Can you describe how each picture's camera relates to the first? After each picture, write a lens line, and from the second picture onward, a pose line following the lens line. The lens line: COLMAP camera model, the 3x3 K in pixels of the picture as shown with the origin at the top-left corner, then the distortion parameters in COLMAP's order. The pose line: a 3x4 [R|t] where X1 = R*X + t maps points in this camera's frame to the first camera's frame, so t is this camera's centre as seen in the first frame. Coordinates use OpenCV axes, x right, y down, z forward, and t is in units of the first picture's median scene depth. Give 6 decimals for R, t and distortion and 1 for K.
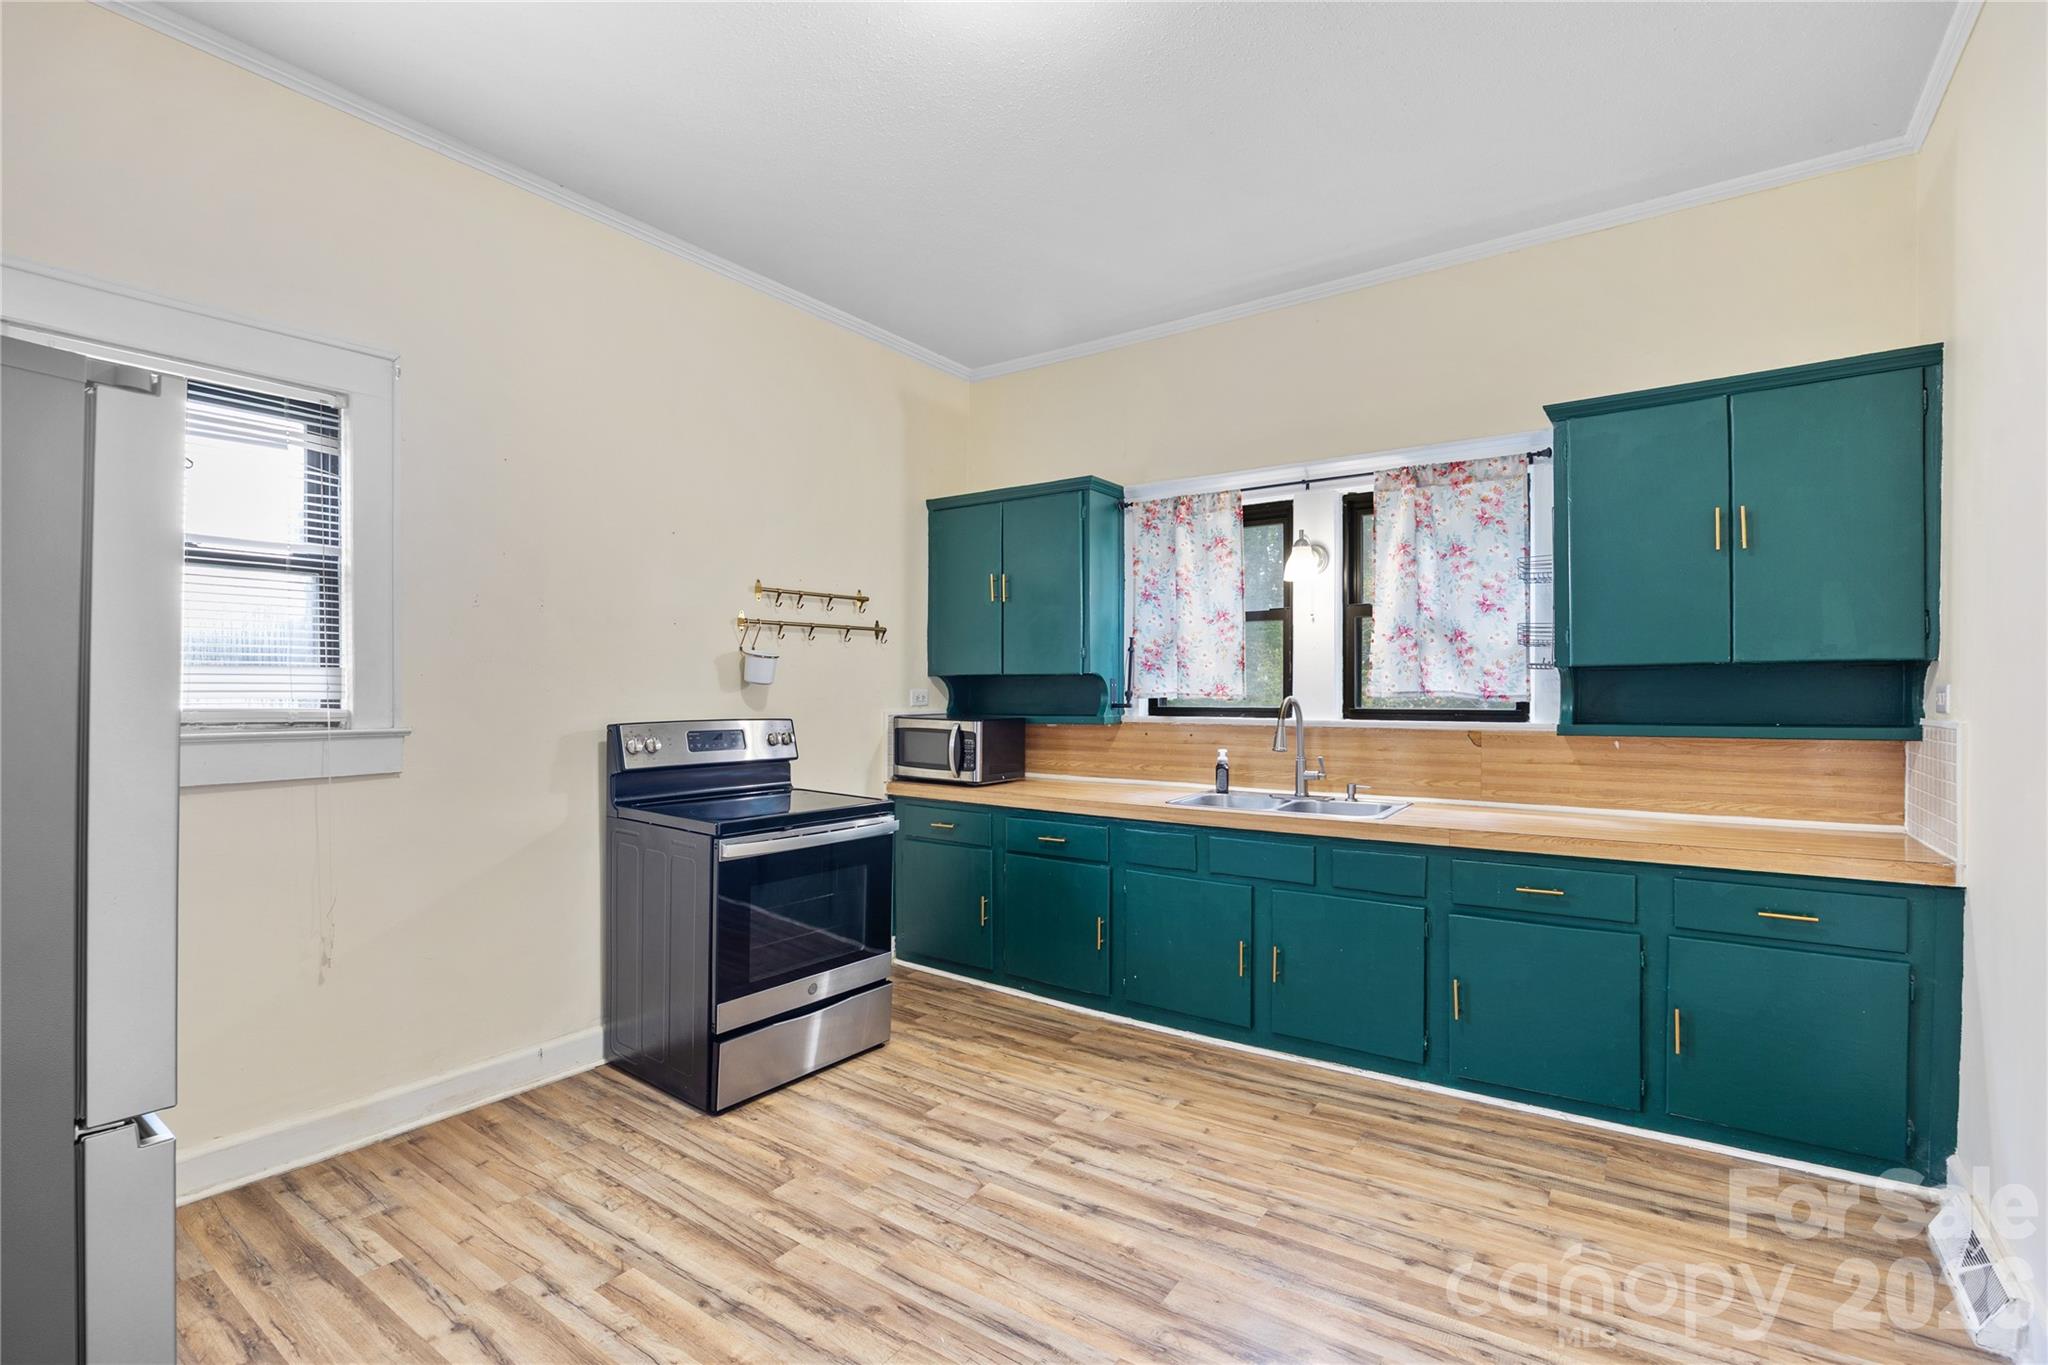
lens RADIAL K [[987.6, 0, 1043.3], [0, 987.6, 671.9], [0, 0, 1]] dist [-0.016504, 0.001016]
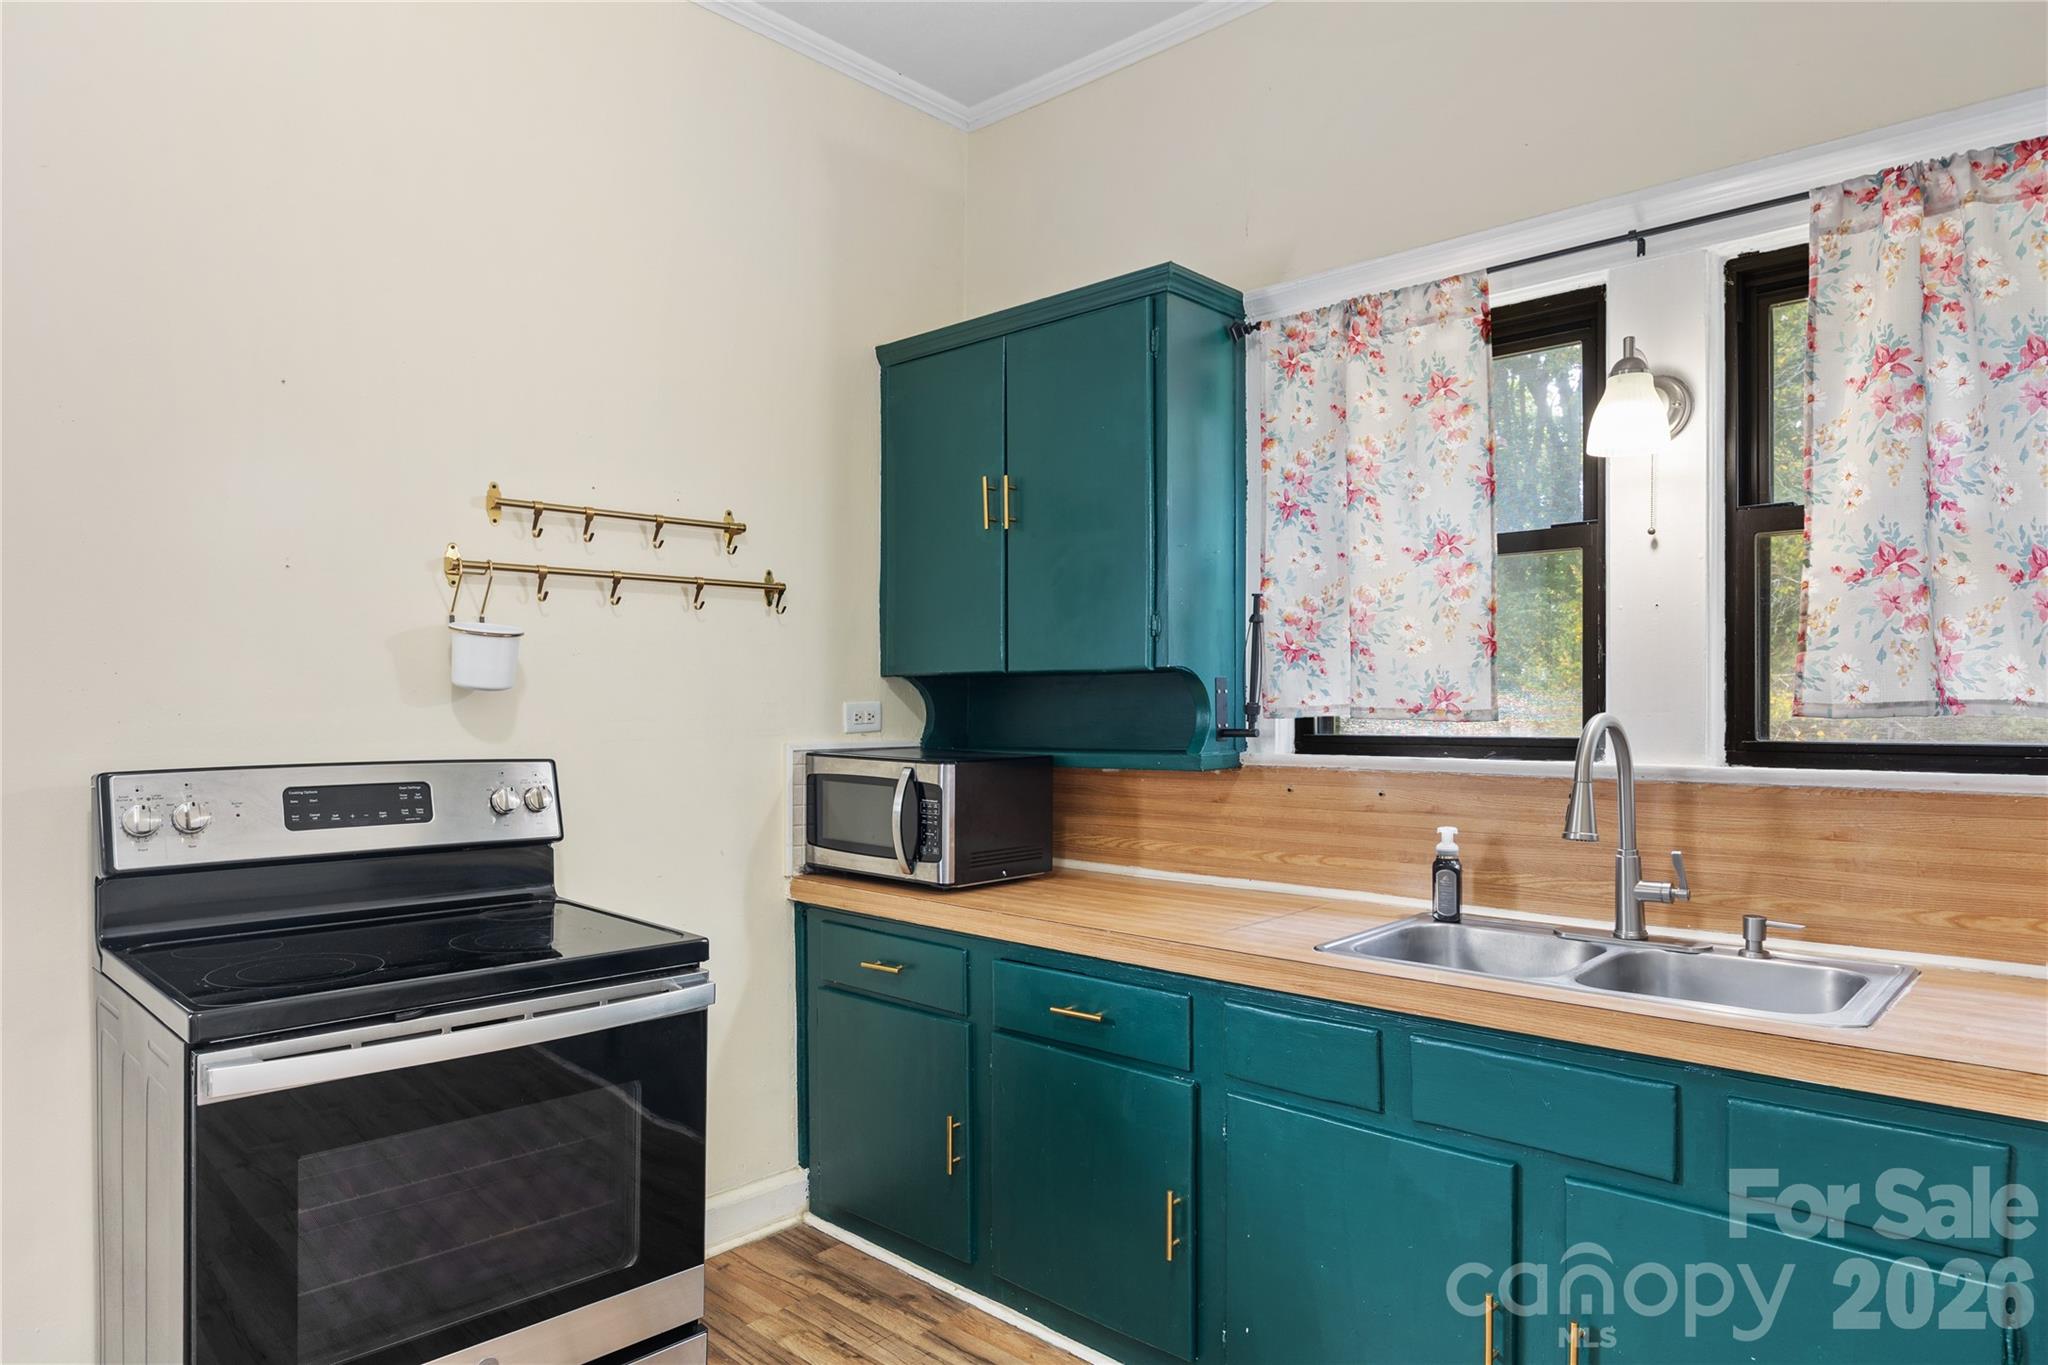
lens RADIAL K [[1319.6, 0, 1026.8], [0, 1319.6, 688.5], [0, 0, 1]] dist [0.006263, 0.002666]
pose [[0.989009, -0.003711, -0.147812, 0.082615], [0.004427, 0.999980, 0.004512, 0.009754], [0.147792, -0.005117, 0.989005, 0.376298]]
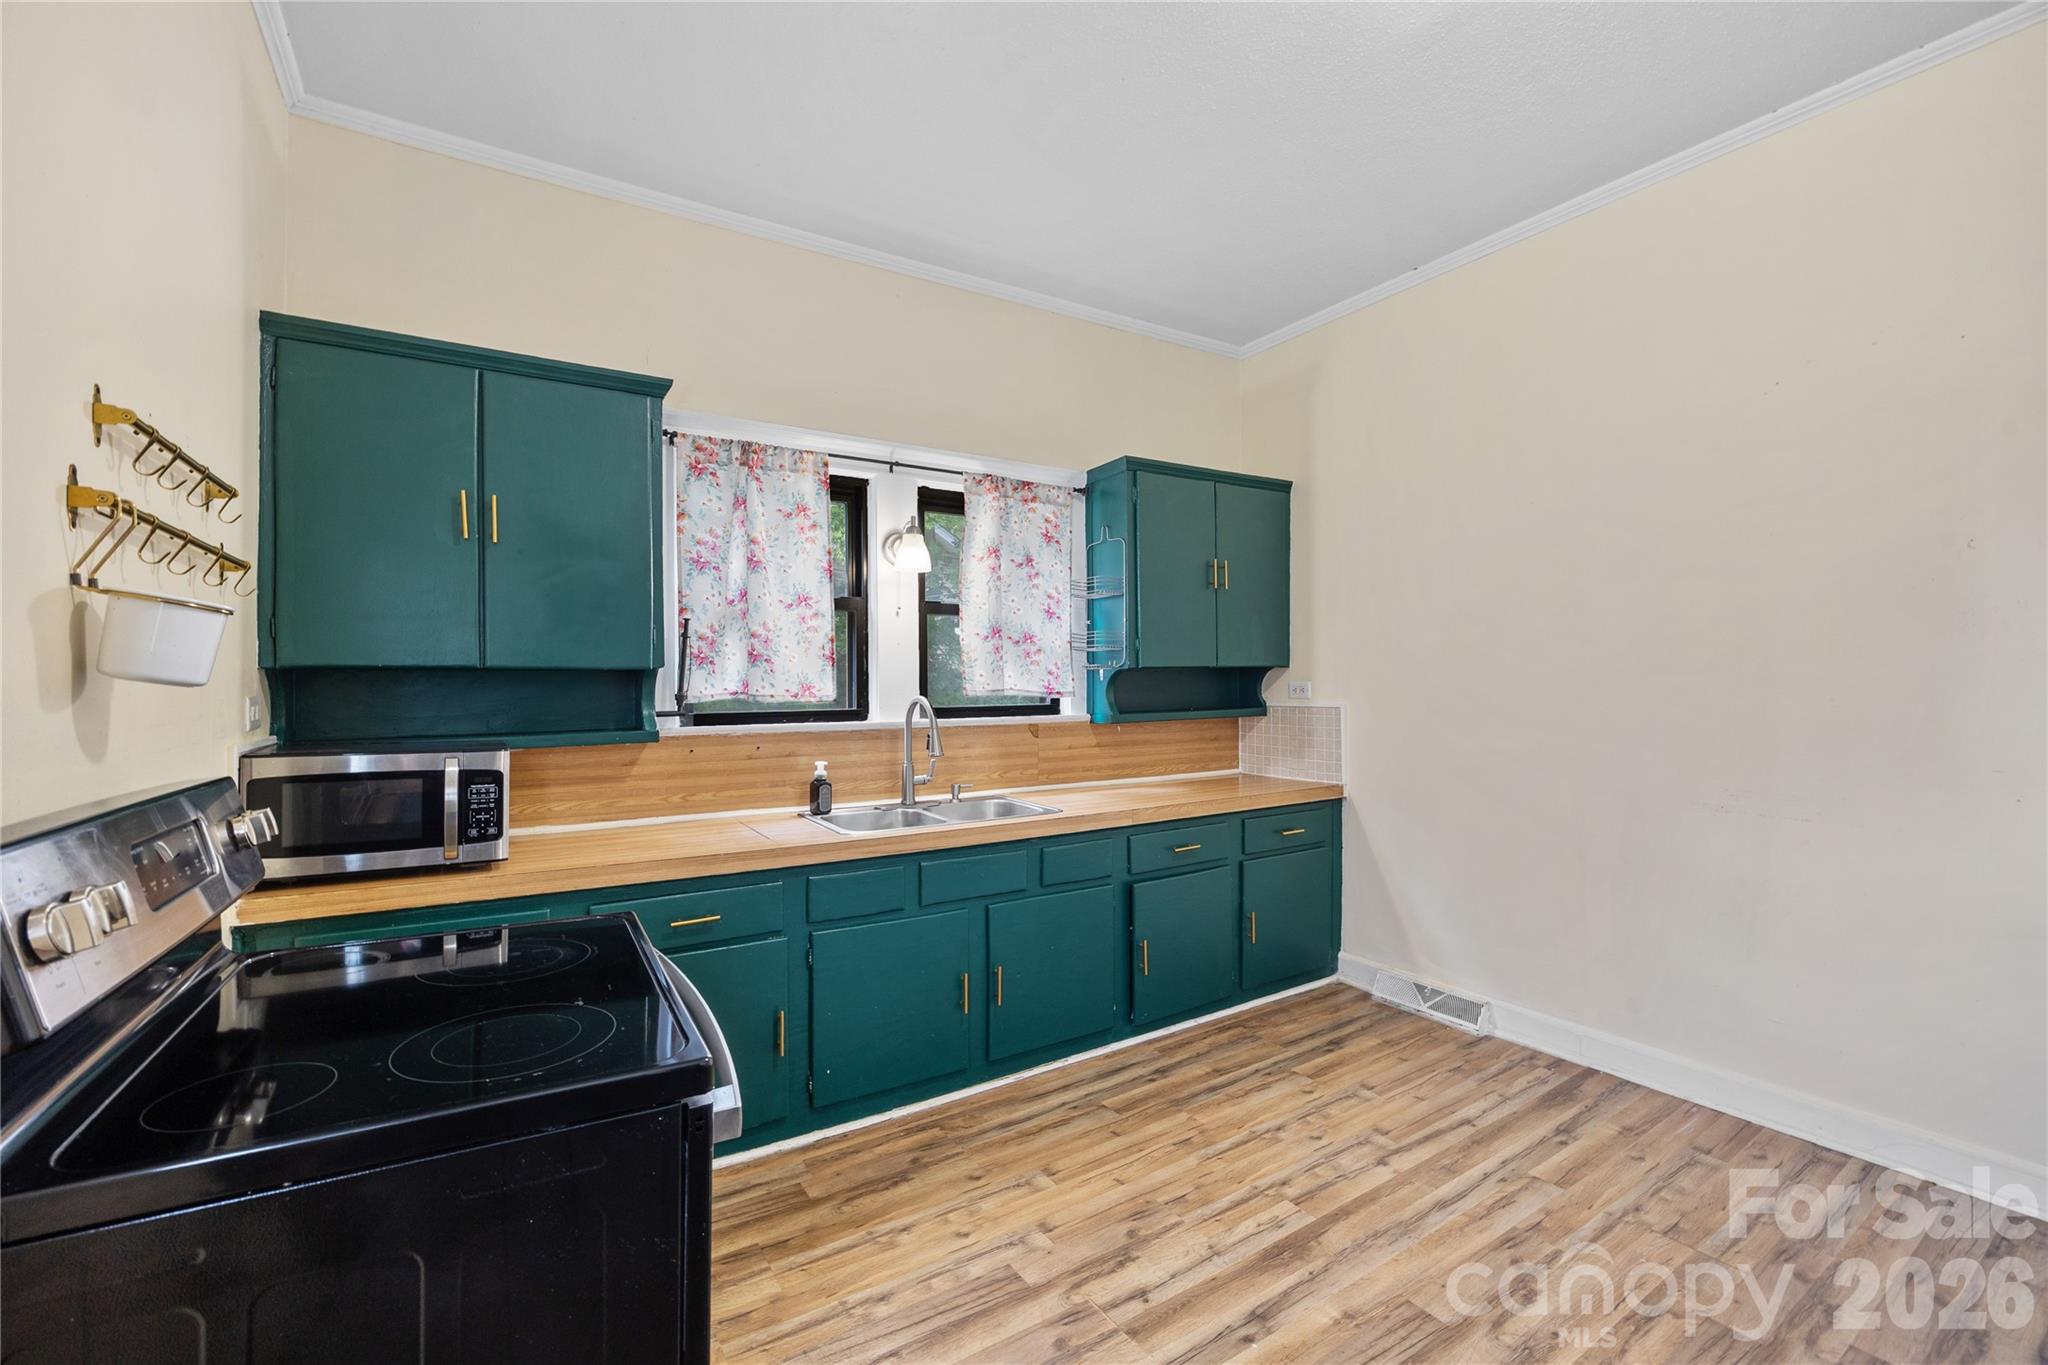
lens RADIAL K [[869.1, 0, 1055.0], [0, 869.1, 668.4], [0, 0, 1]] dist [-0.010788, 0.000563]
pose [[0.366888, 0.014193, 0.930157, -0.452872], [-0.007206, 0.999897, -0.012415, 0.008328], [-0.930237, -0.002148, 0.366953, 0.584593]]
